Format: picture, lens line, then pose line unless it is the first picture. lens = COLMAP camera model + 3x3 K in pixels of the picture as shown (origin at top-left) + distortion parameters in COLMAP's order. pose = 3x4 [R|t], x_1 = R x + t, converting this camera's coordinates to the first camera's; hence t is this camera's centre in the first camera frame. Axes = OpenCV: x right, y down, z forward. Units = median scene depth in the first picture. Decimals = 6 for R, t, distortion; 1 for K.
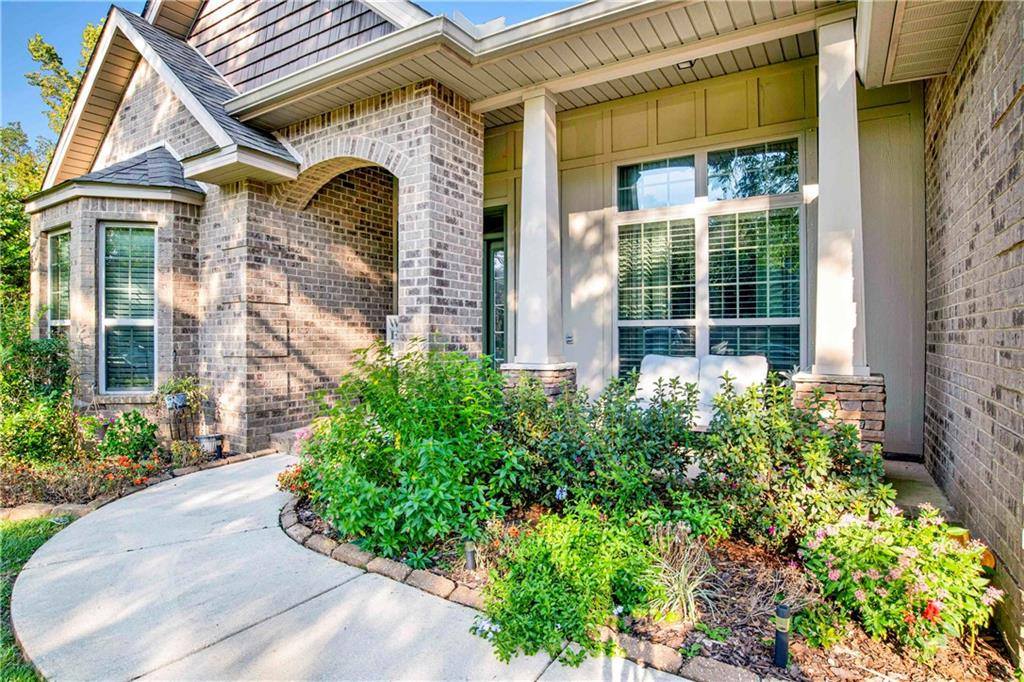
lens RADIAL K [[552.8, 0, 519.1], [0, 552.8, 340.8], [0, 0, 1]] dist [-0.022688, 0.005900]
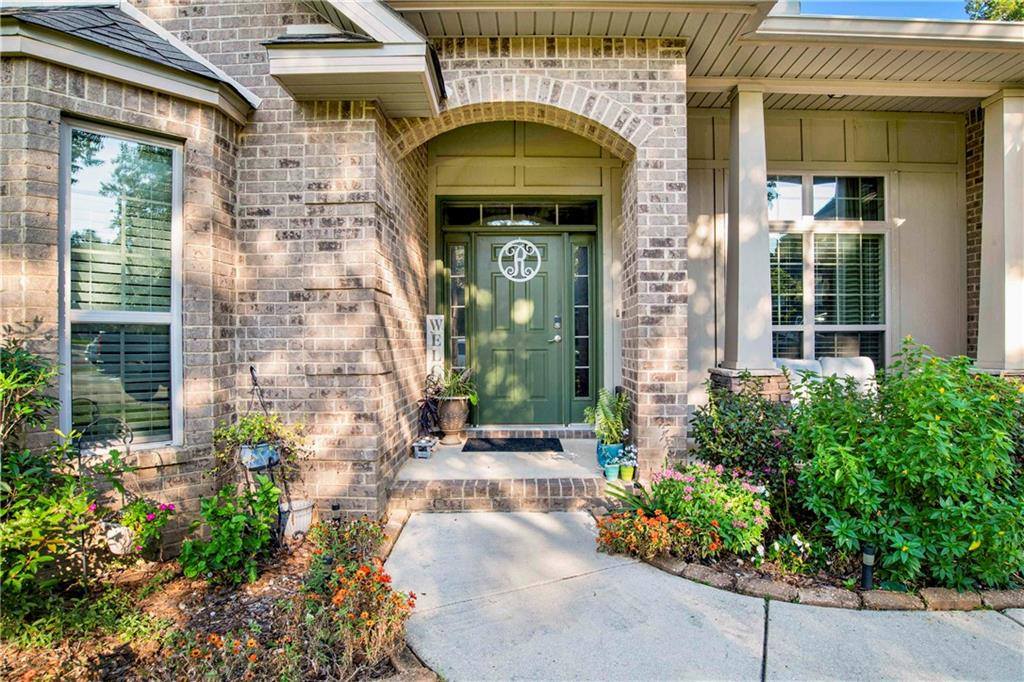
lens RADIAL K [[552.8, 0, 514.1], [0, 552.8, 345.4], [0, 0, 1]] dist [-0.022688, 0.005900]
pose [[0.839794, -0.007608, 0.542852, -0.783508], [0.007660, 0.999968, 0.002165, -0.005238], [-0.542851, 0.002340, 0.839825, 0.398013]]
